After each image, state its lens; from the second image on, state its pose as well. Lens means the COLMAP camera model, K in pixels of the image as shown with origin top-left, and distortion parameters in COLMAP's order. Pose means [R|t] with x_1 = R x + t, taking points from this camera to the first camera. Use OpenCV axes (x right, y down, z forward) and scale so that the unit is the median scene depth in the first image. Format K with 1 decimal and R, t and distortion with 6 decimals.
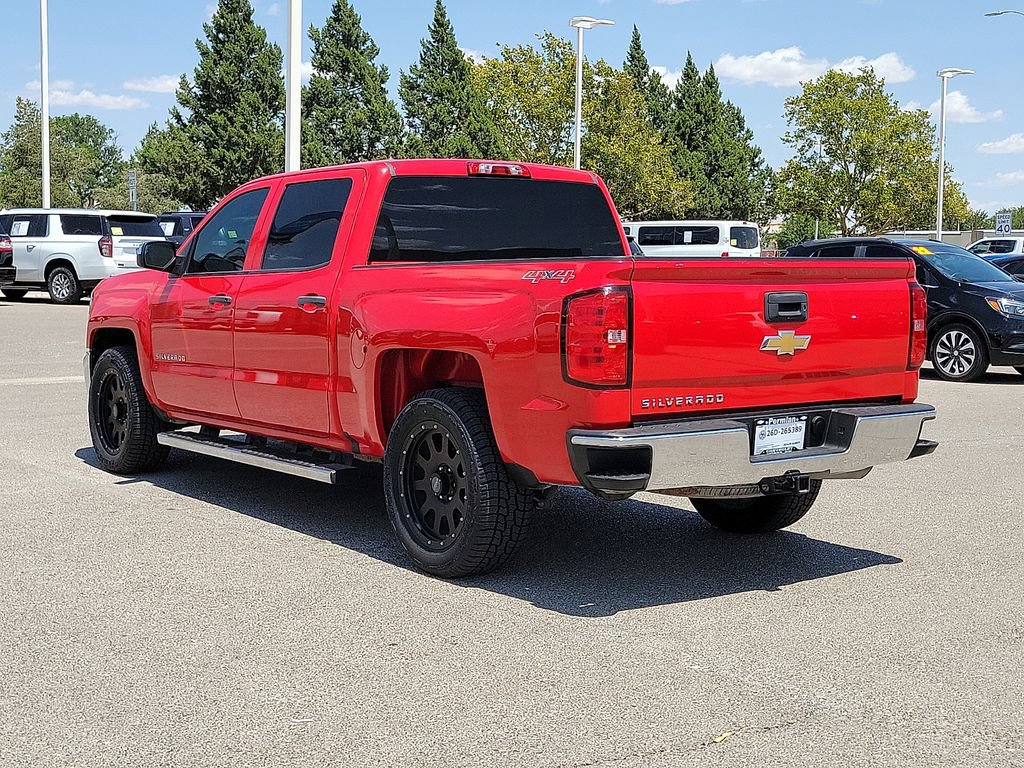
lens RADIAL K [[1392.4, 0, 514.9], [0, 1392.4, 366.9], [0, 0, 1]] dist [0.012906, 0.036261]
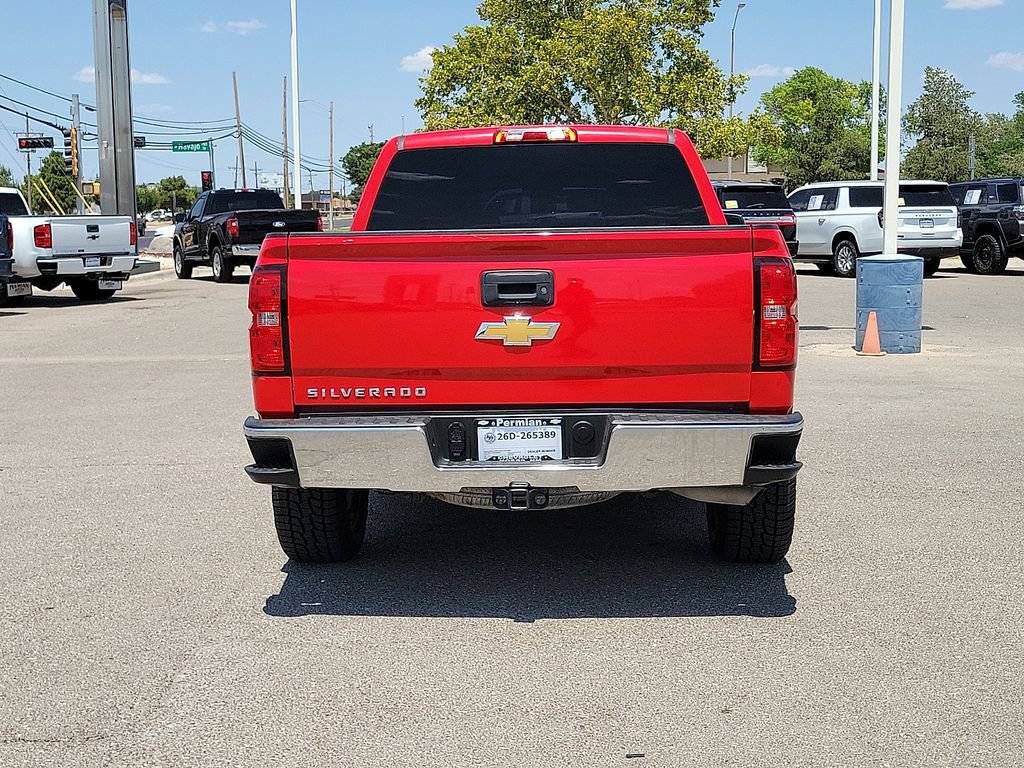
lens RADIAL K [[1422.5, 0, 512.0], [0, 1422.5, 384.0], [0, 0, 1]] dist [0.022507, 0.043558]
pose [[0.776318, 0.046908, -0.628593, 0.130677], [-0.027538, 0.998799, 0.040525, -0.003557], [0.629739, -0.014150, 0.776678, 0.058733]]
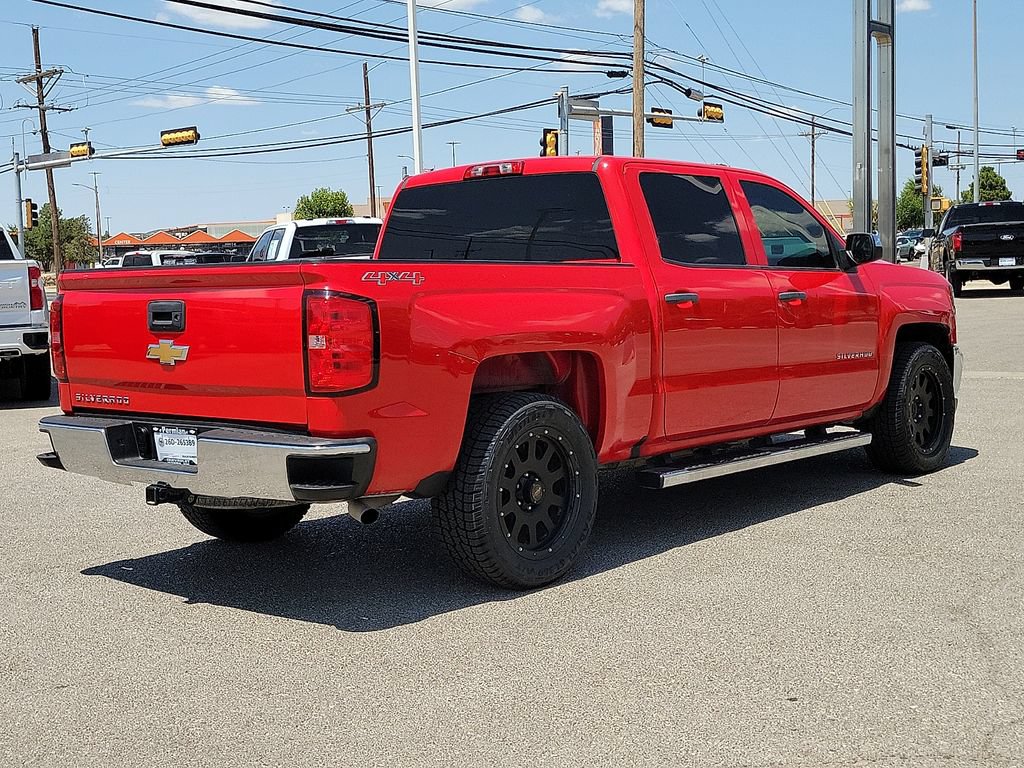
lens RADIAL K [[1363.5, 0, 512.0], [0, 1363.5, 384.0], [0, 0, 1]] dist [0.019755, 0.062783]
pose [[0.234350, 0.067436, -0.969810, 0.212034], [-0.042027, 0.997361, 0.059196, -0.011100], [0.971243, 0.026886, 0.236566, 0.179681]]
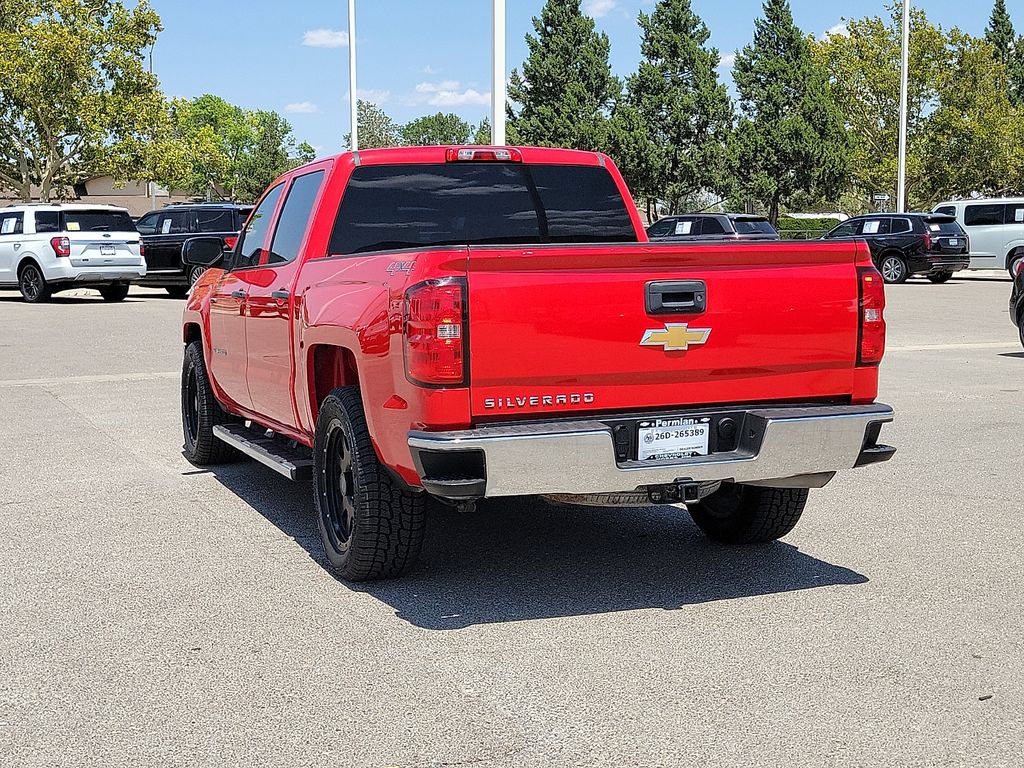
lens RADIAL K [[1397.3, 0, 512.0], [0, 1397.3, 384.0], [0, 0, 1]] dist [0.011627, 0.084842]
pose [[0.966305, 0.003244, -0.257379, 0.057901], [0.002053, 0.999792, 0.020307, -0.000934], [0.257391, -0.020152, 0.966097, 0.017213]]
